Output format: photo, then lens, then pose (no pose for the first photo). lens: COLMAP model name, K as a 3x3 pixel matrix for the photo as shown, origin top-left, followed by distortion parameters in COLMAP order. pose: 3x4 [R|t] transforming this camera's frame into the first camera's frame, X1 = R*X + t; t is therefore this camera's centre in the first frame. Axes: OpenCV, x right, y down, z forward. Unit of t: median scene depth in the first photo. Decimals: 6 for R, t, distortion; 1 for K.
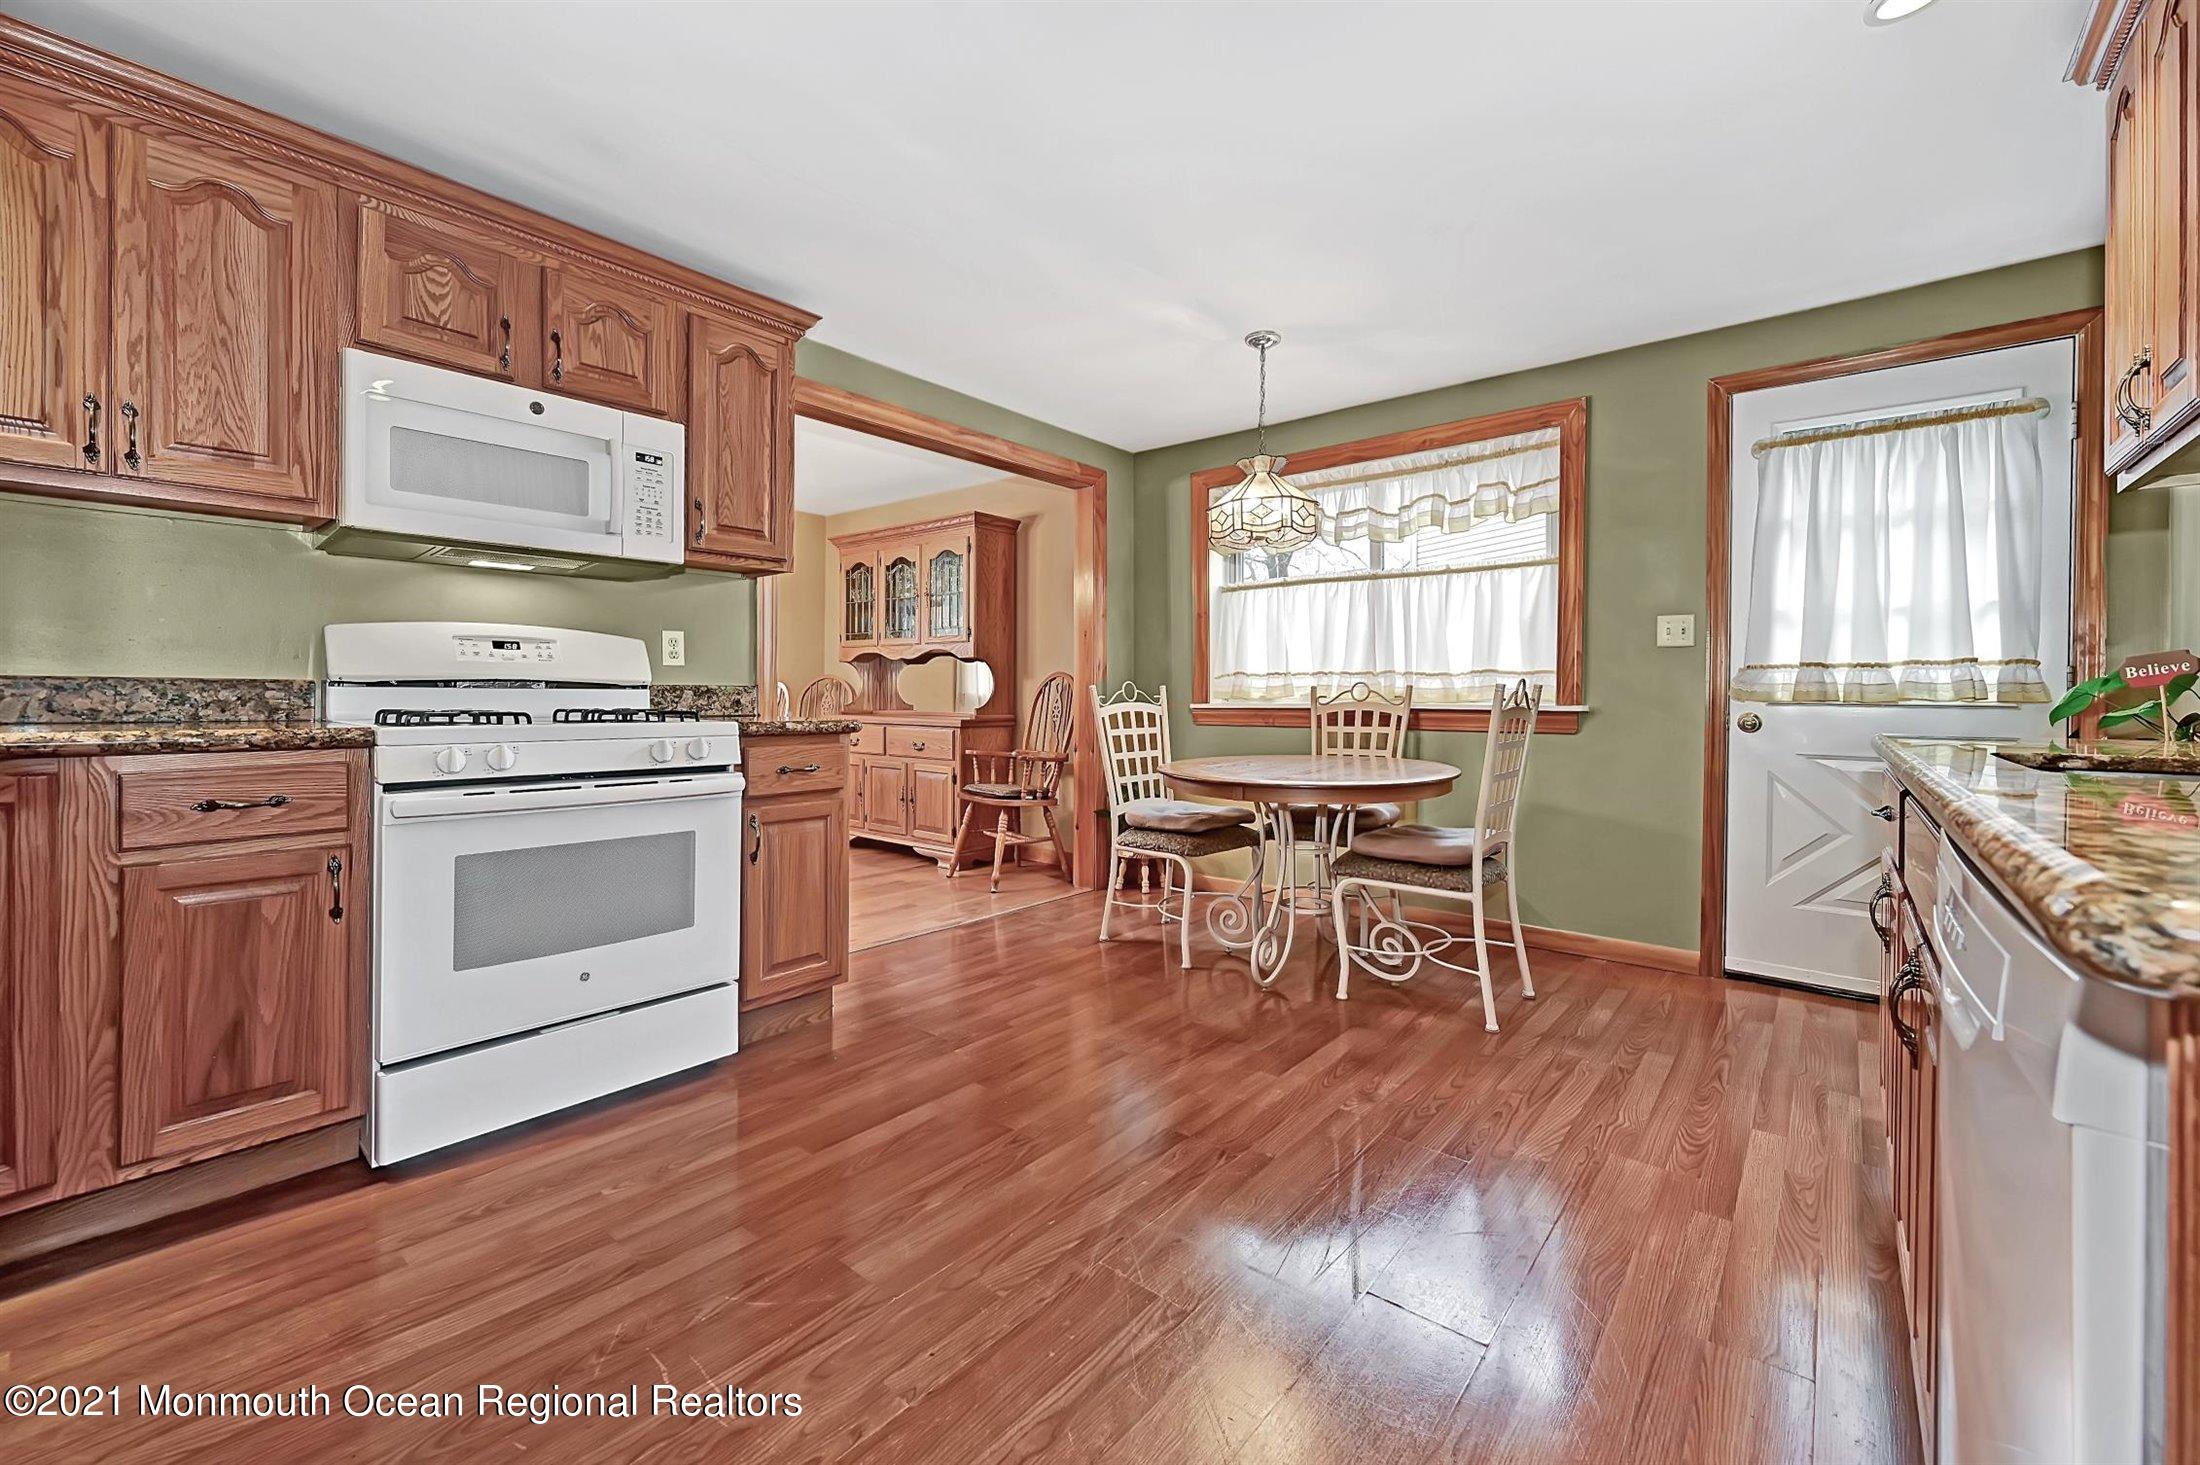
lens RADIAL K [[883.5, 0, 1096.5], [0, 883.5, 697.6], [0, 0, 1]] dist [-0.001476, -0.000077]
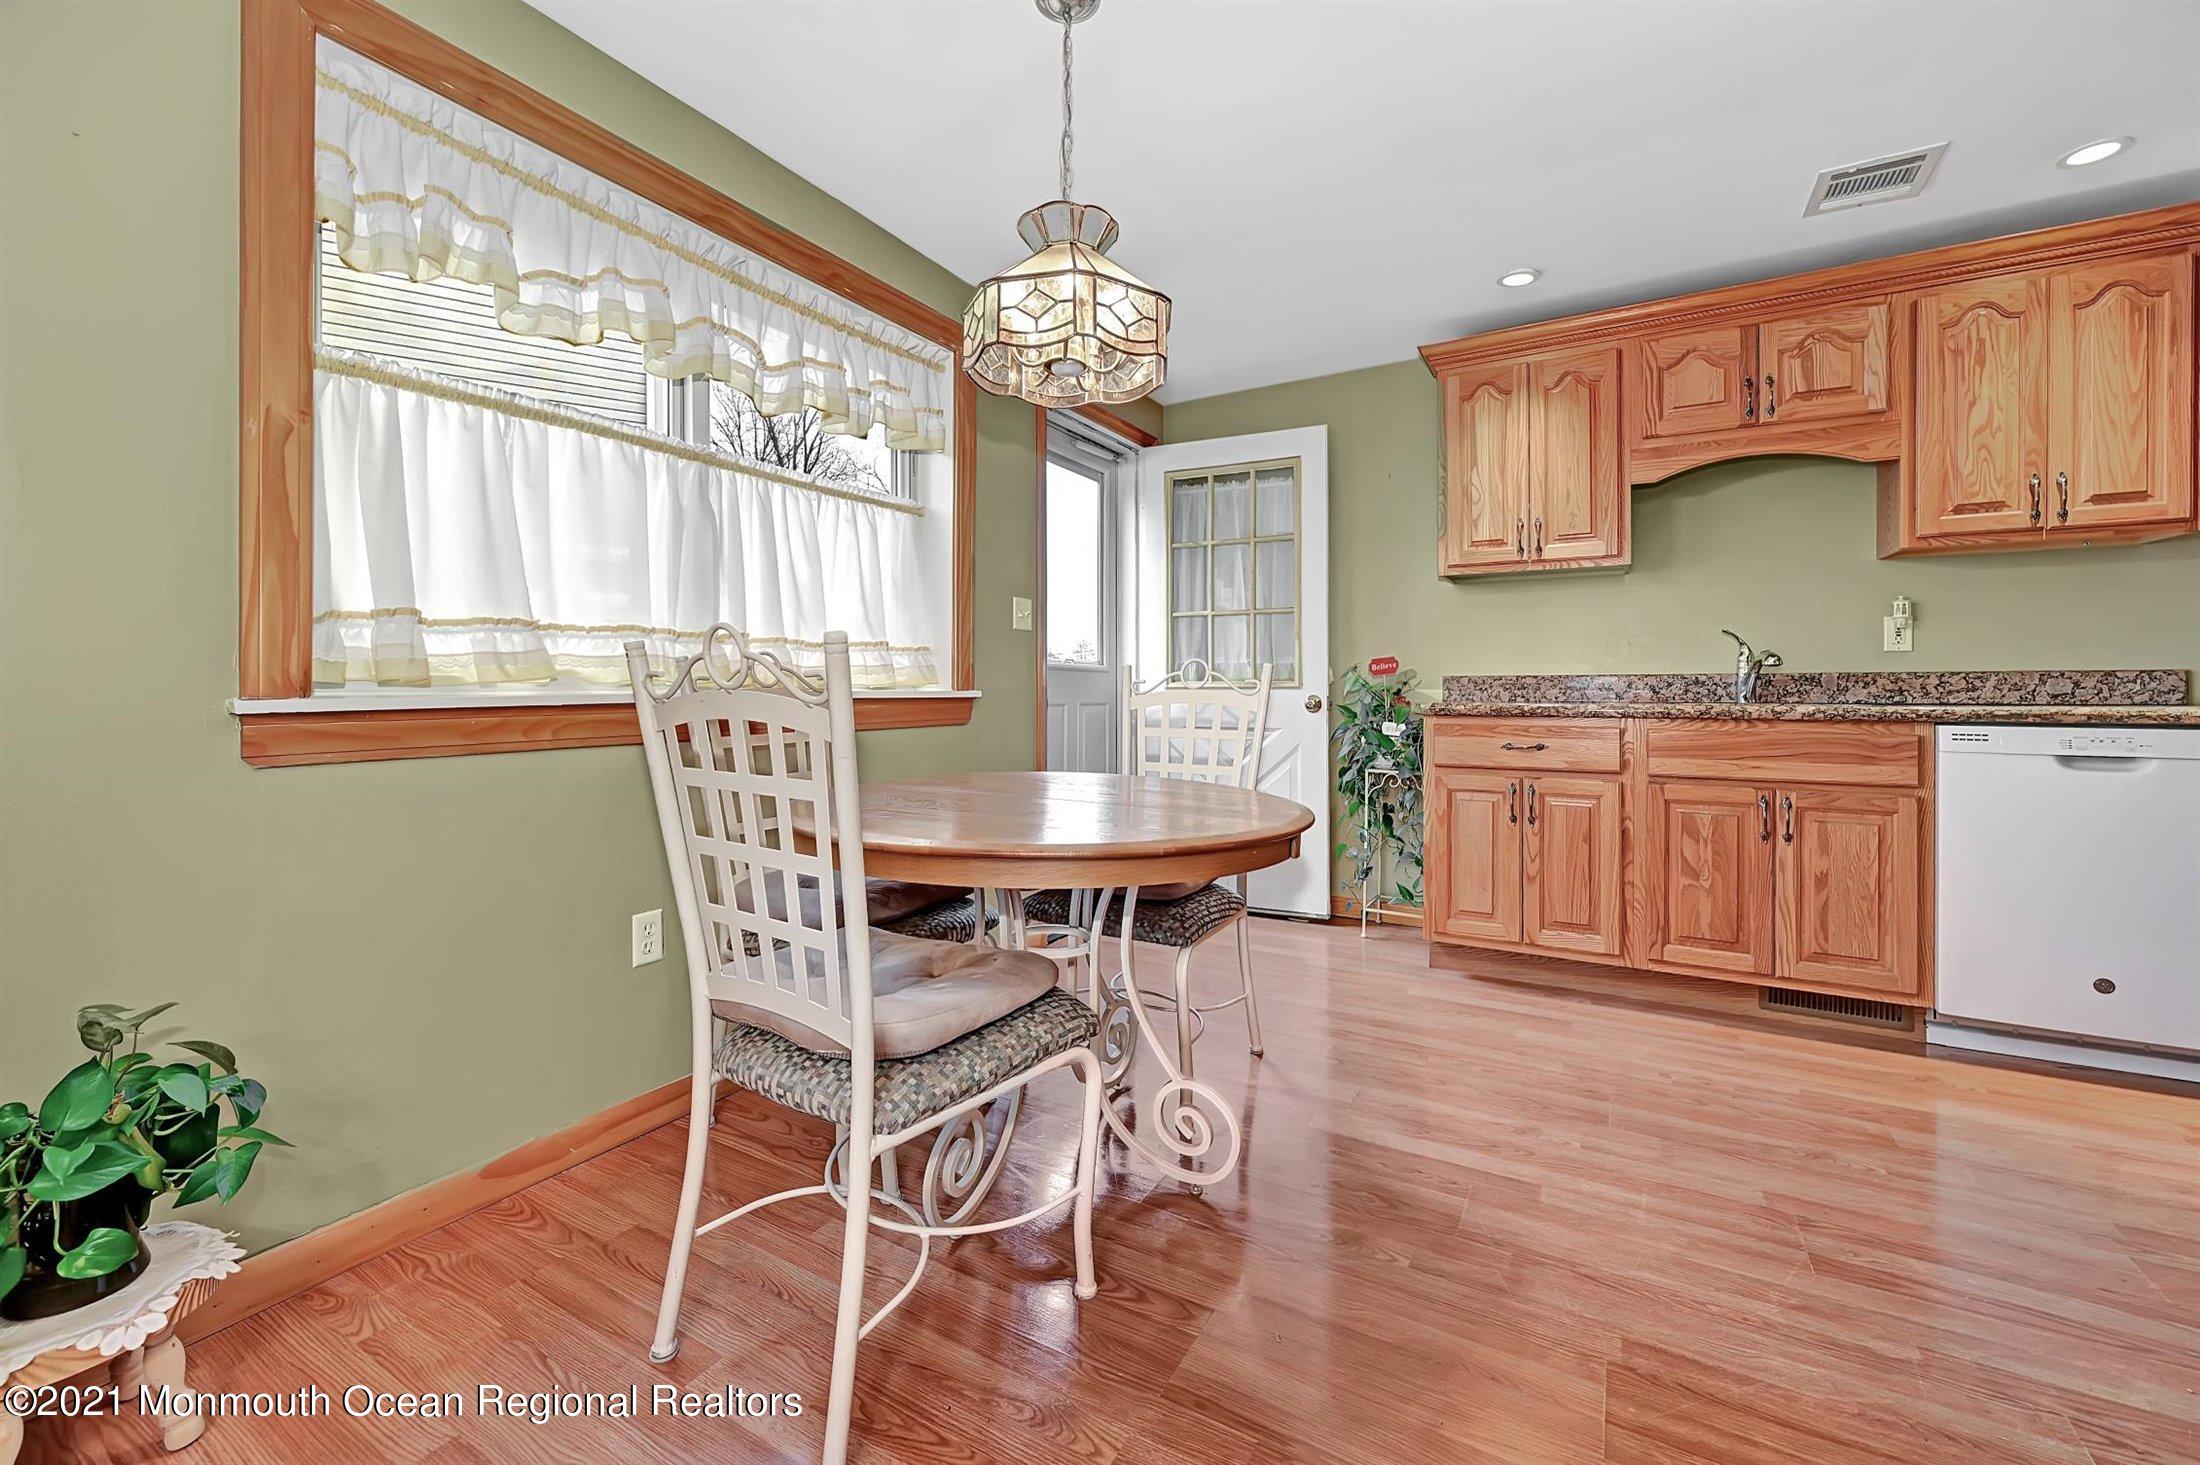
lens RADIAL K [[888.4, 0, 1101.6], [0, 888.4, 679.0], [0, 0, 1]] dist [-0.000537, -0.000200]
pose [[-0.175545, 0.006387, 0.984451, -0.303760], [0.003365, 0.999977, -0.005888, 0.003337], [-0.984466, 0.002279, -0.175562, 0.966338]]
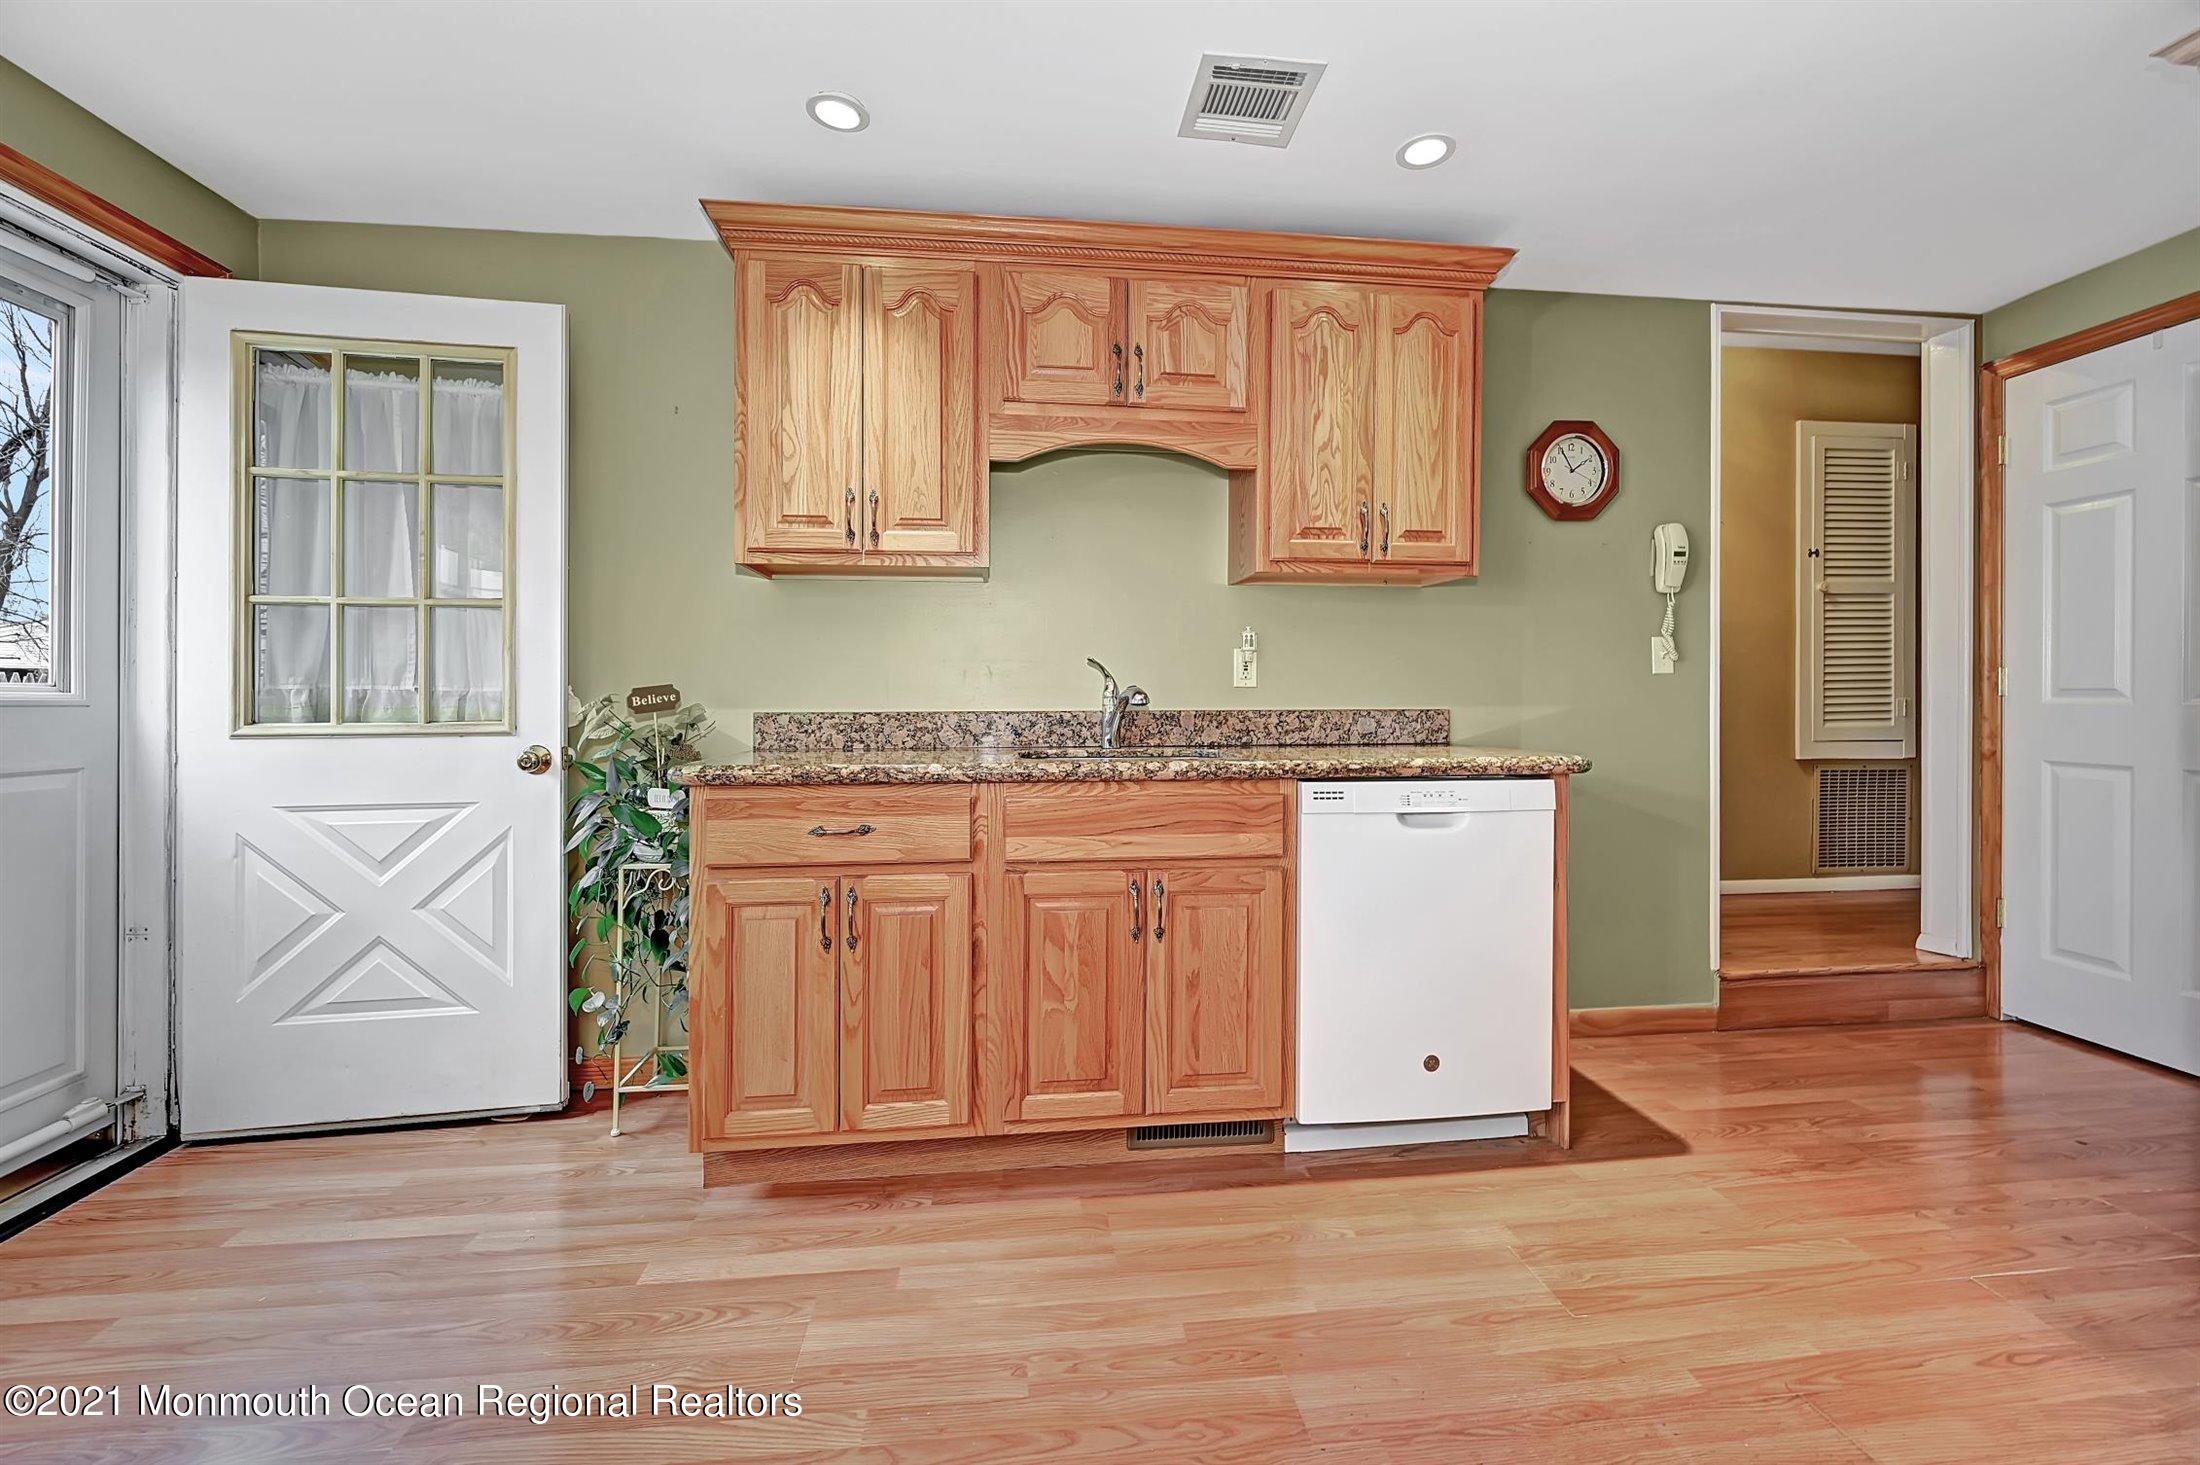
lens RADIAL K [[883.5, 0, 1096.5], [0, 883.5, 697.6], [0, 0, 1]] dist [-0.001476, -0.000077]
pose [[-0.725282, -0.004032, 0.688440, -0.050185], [0.000656, 0.999978, 0.006548, -0.020488], [-0.688451, 0.005201, -0.725264, 0.726435]]
